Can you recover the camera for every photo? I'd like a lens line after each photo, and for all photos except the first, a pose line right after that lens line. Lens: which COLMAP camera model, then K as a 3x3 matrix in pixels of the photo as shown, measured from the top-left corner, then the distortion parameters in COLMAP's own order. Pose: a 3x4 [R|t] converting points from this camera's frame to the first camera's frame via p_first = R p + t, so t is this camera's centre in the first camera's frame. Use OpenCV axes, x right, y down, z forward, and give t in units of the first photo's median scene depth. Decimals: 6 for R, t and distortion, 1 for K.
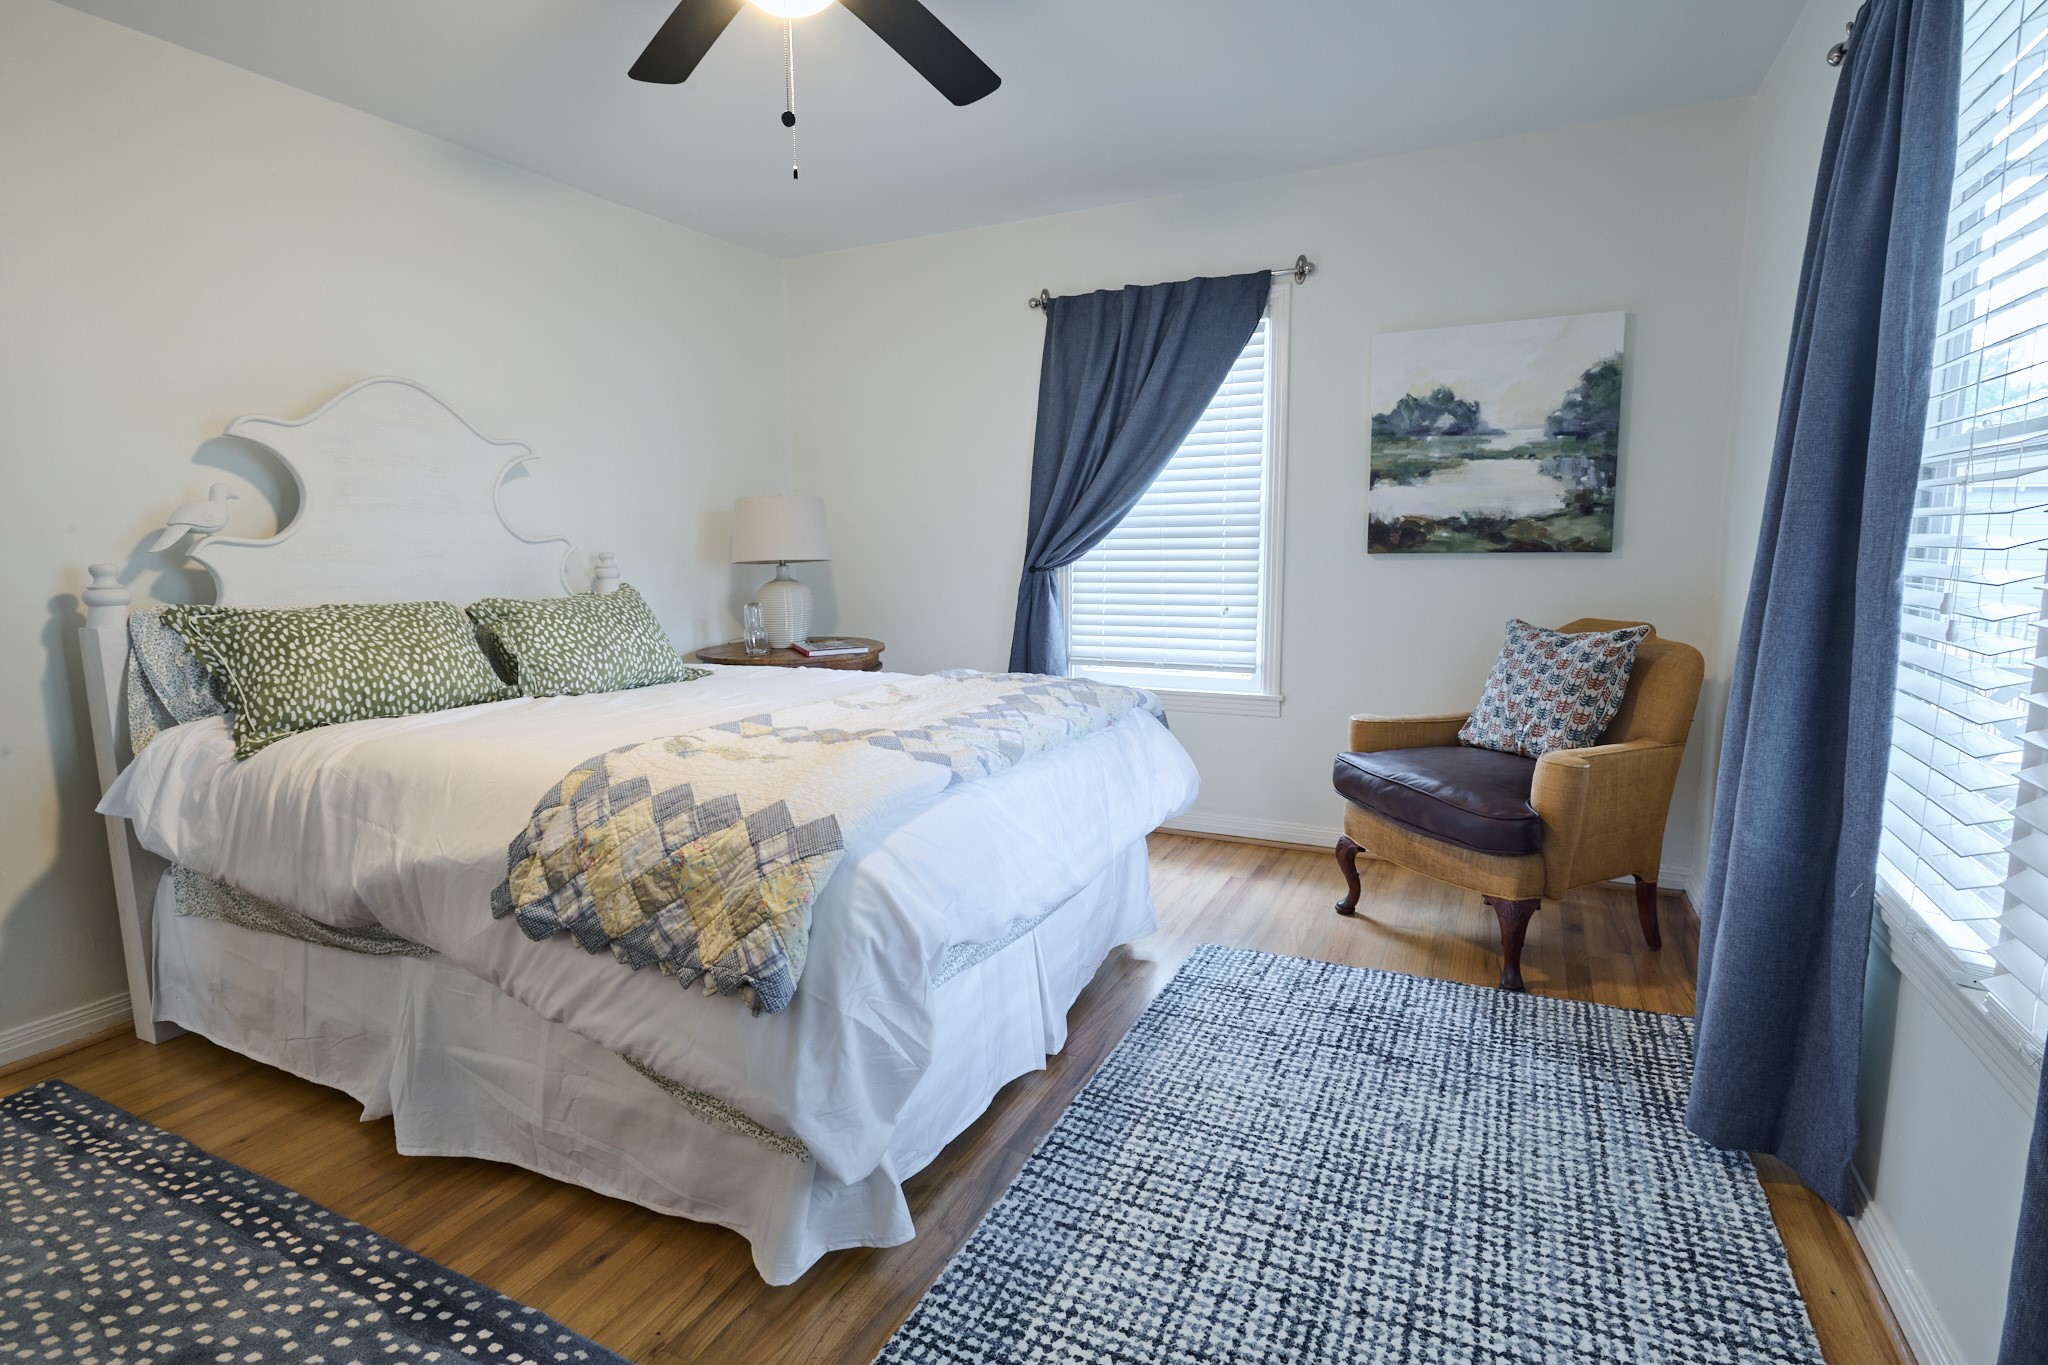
lens RADIAL K [[989.8, 0, 1021.3], [0, 989.8, 678.1], [0, 0, 1]] dist [-0.004841, 0.000854]
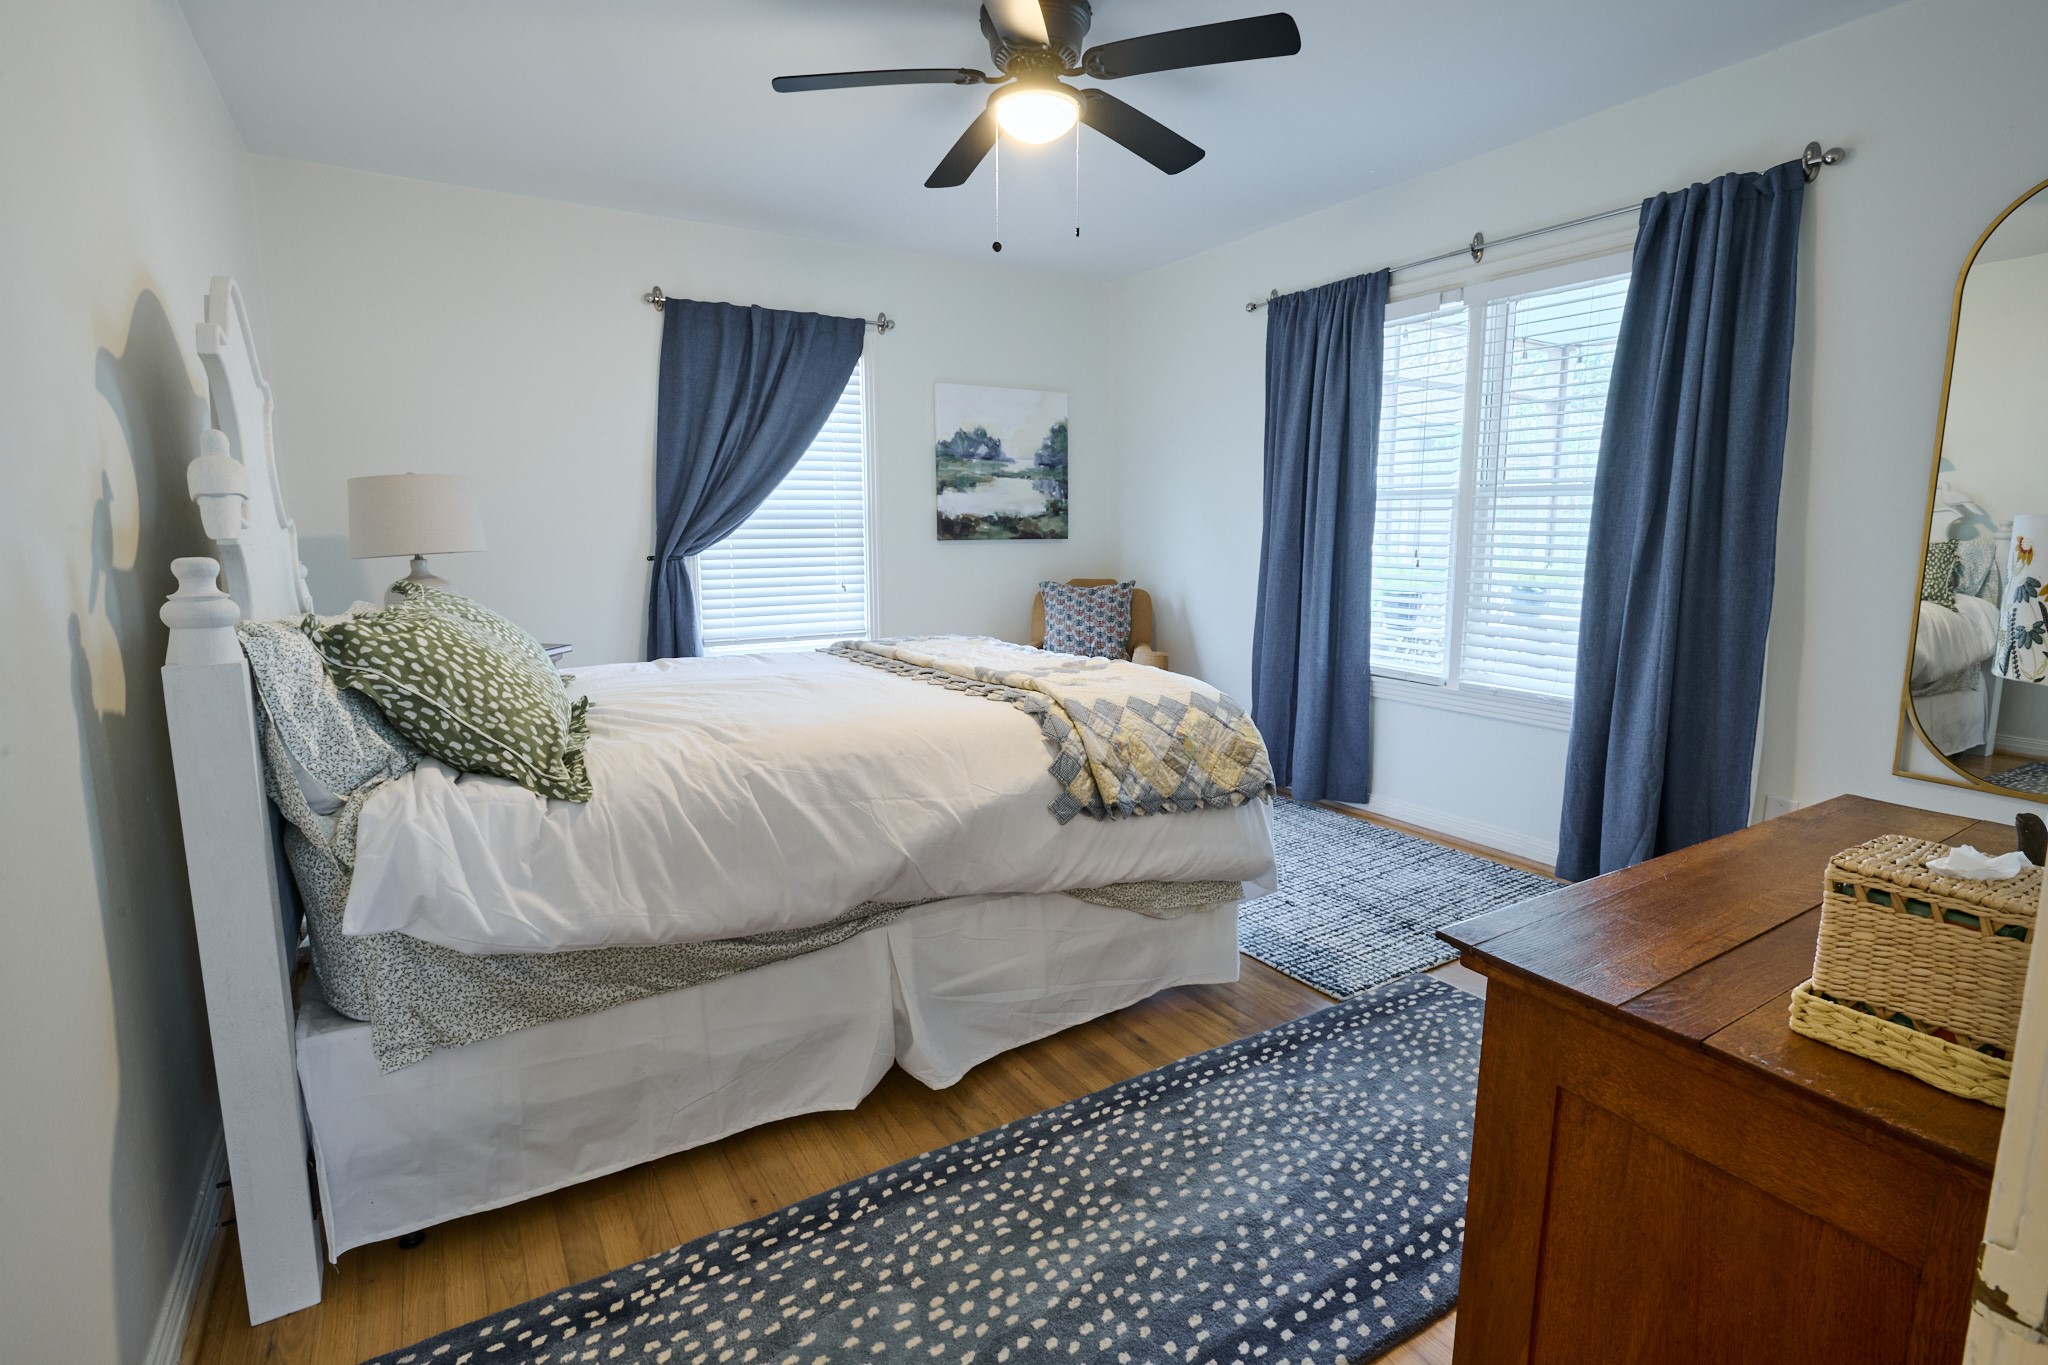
lens RADIAL K [[989.8, 0, 1021.3], [0, 989.8, 678.1], [0, 0, 1]] dist [-0.004841, 0.000854]
pose [[0.534463, -0.120339, 0.836581, -0.832545], [0.115130, 0.990952, 0.068992, -0.019319], [-0.837314, 0.059442, 0.543481, 0.177270]]
